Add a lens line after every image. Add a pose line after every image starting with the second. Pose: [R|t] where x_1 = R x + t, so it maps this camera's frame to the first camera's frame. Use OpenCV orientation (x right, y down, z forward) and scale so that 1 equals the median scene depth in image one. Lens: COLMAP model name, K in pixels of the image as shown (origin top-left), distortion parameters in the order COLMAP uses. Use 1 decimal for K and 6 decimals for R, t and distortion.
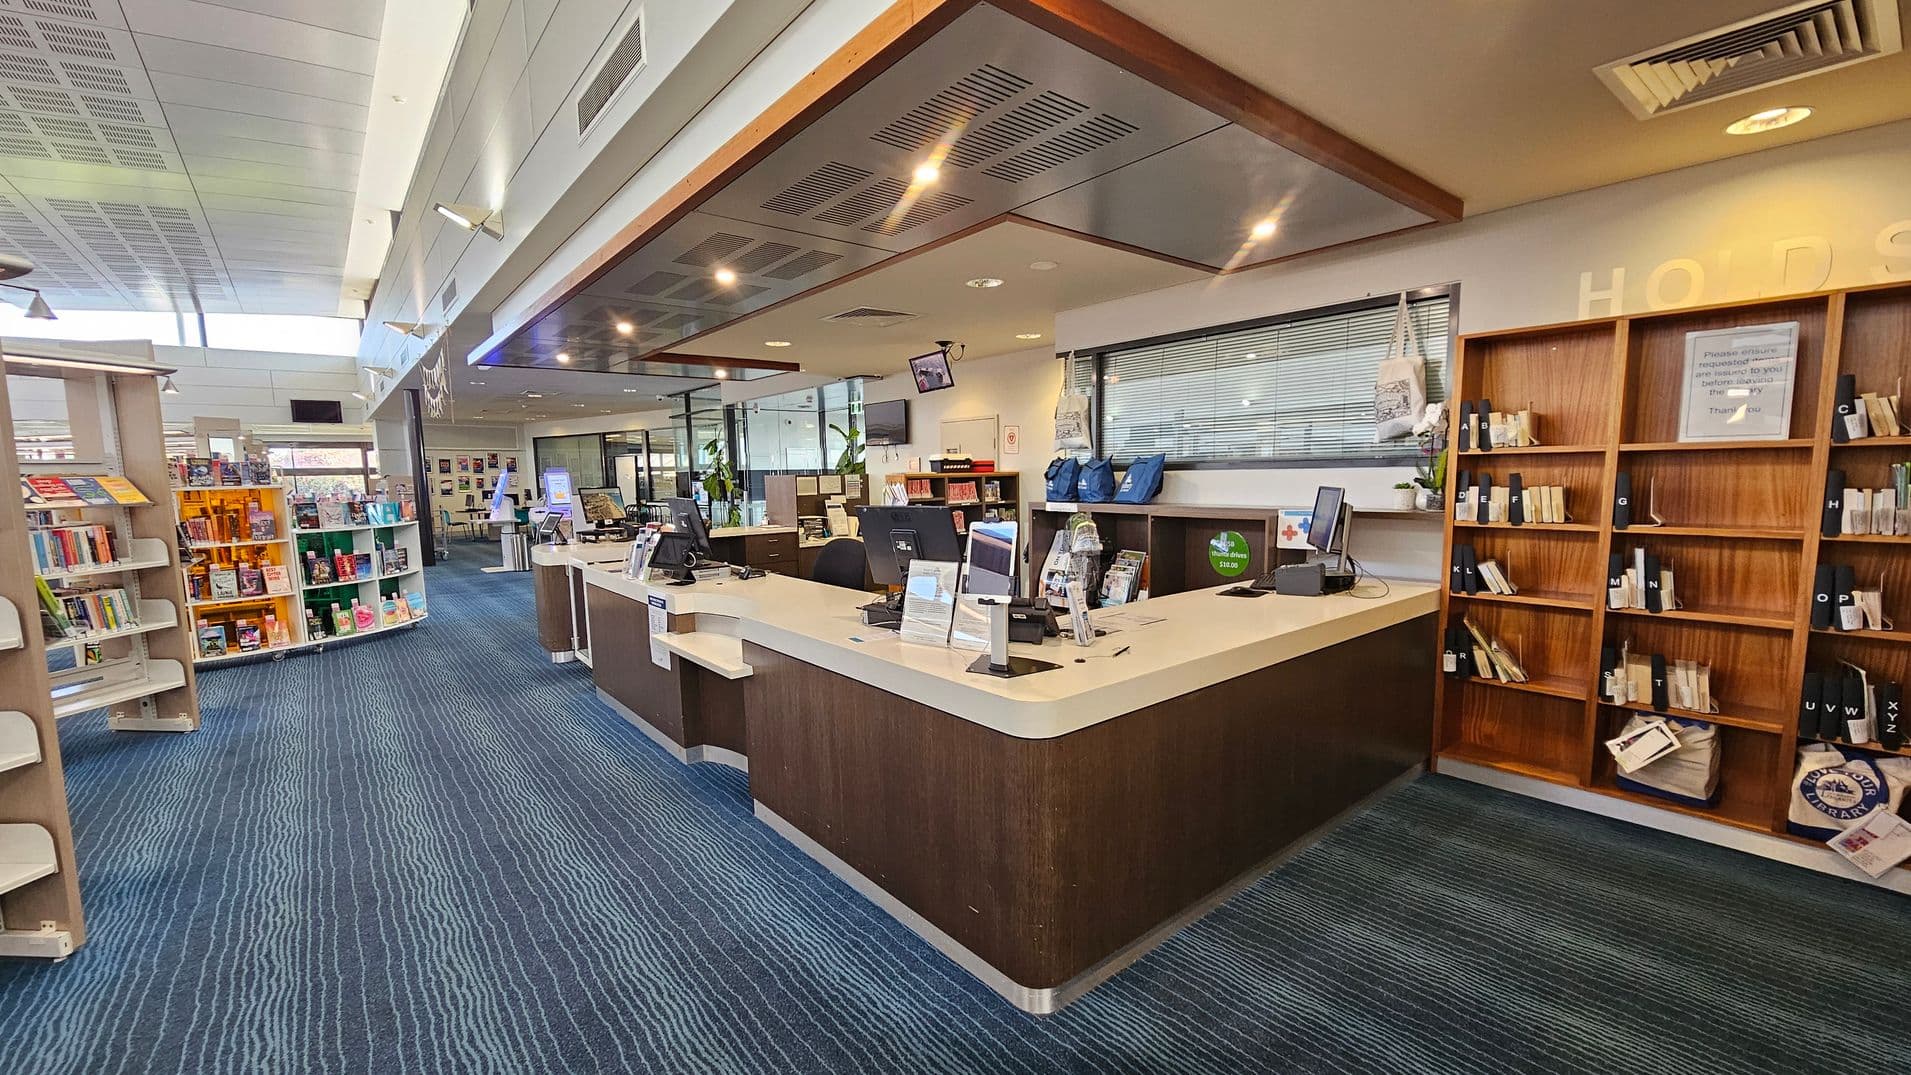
lens RADIAL K [[784.8, 0, 959.2], [0, 784.8, 548.9], [0, 0, 1]] dist [0.001866, -0.000236]
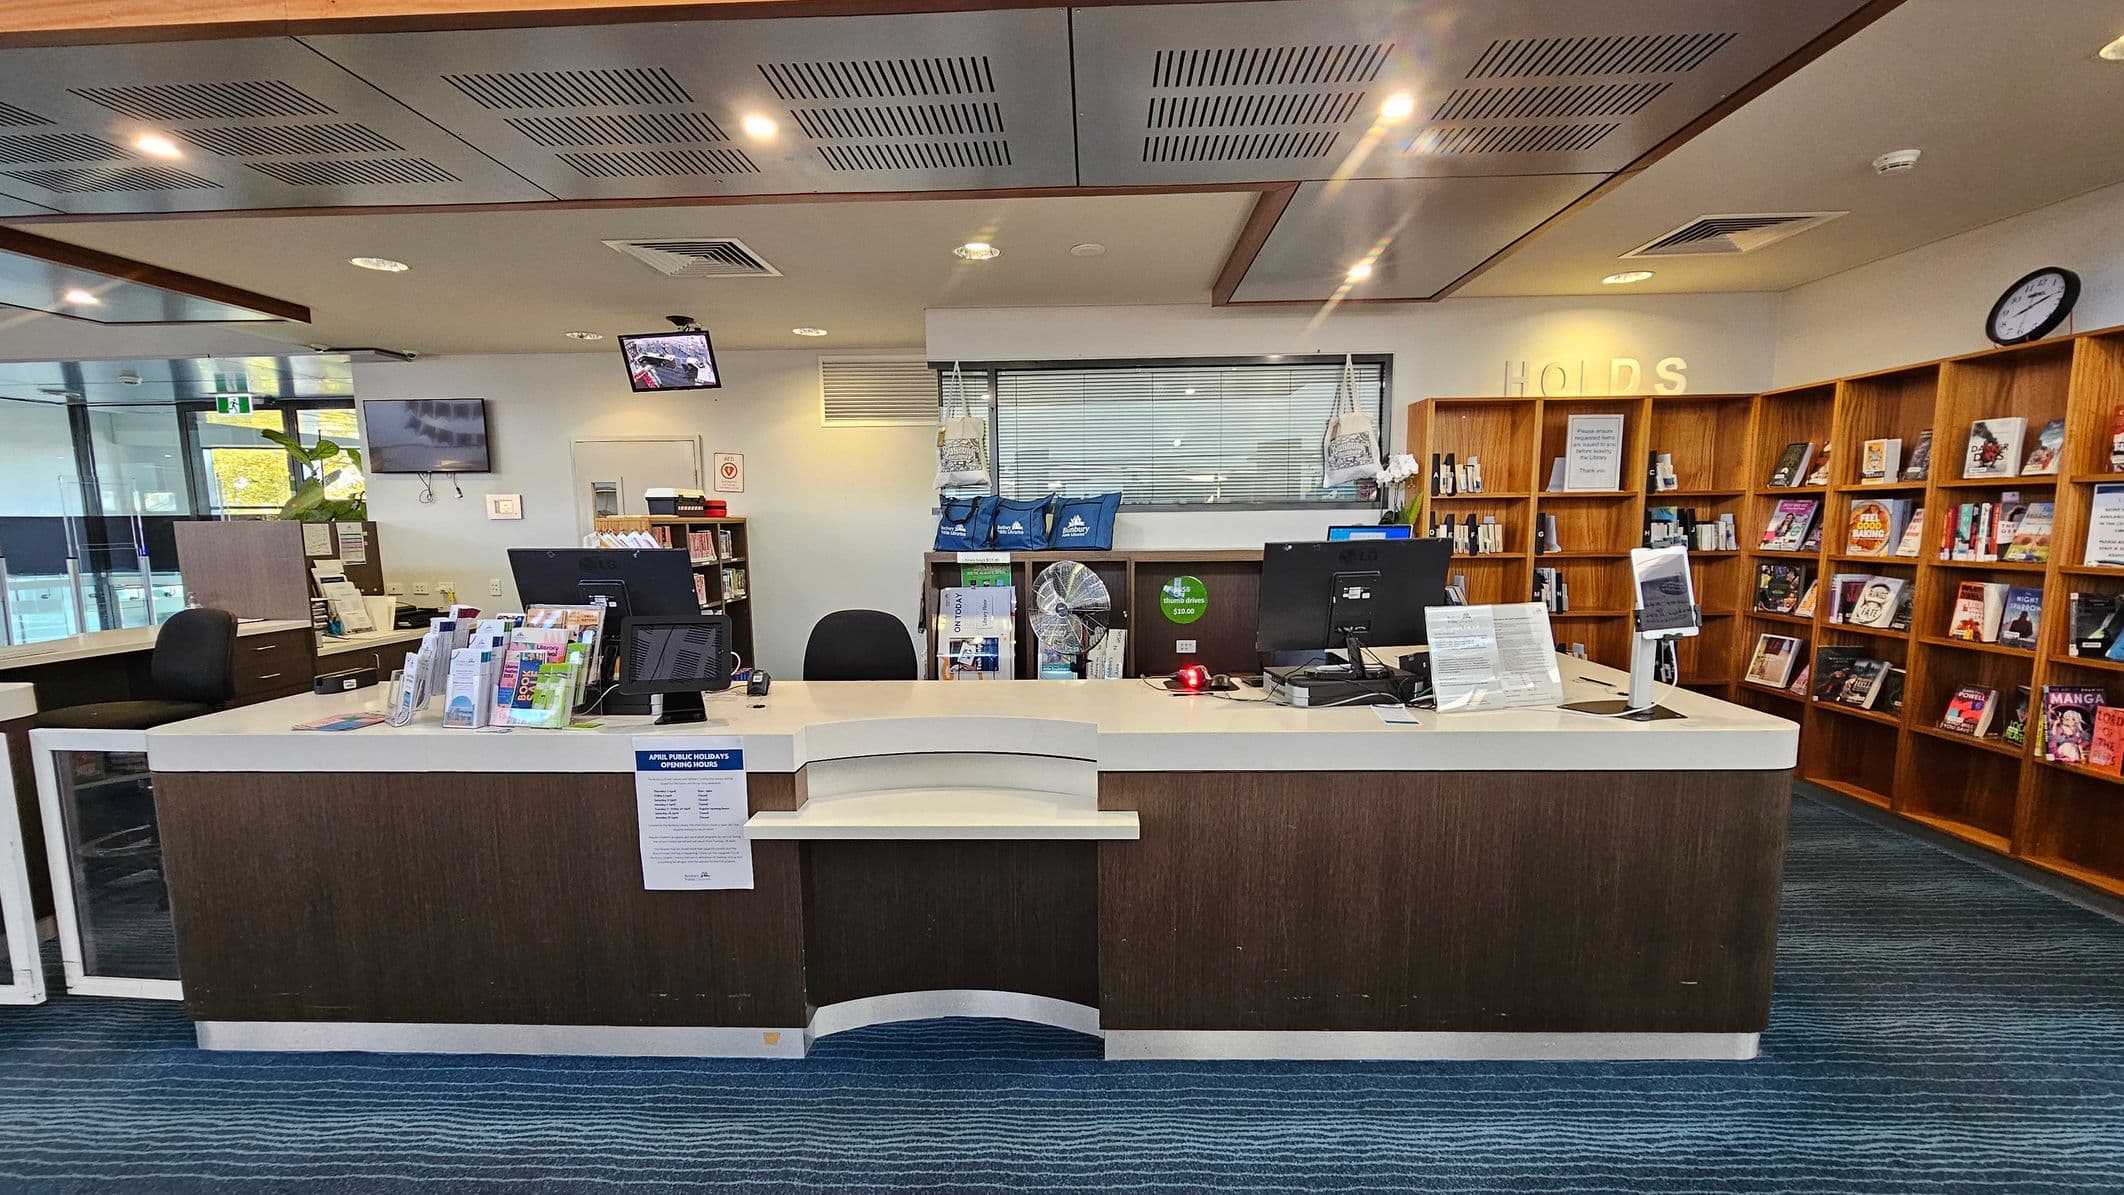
lens RADIAL K [[872.3, 0, 1049.9], [0, 872.3, 628.8], [0, 0, 1]] dist [0.001866, -0.000236]
pose [[0.663958, -0.079885, 0.743490, -0.339001], [0.073095, 0.996449, 0.041789, -0.009116], [-0.744189, 0.026600, 0.667440, 0.251524]]
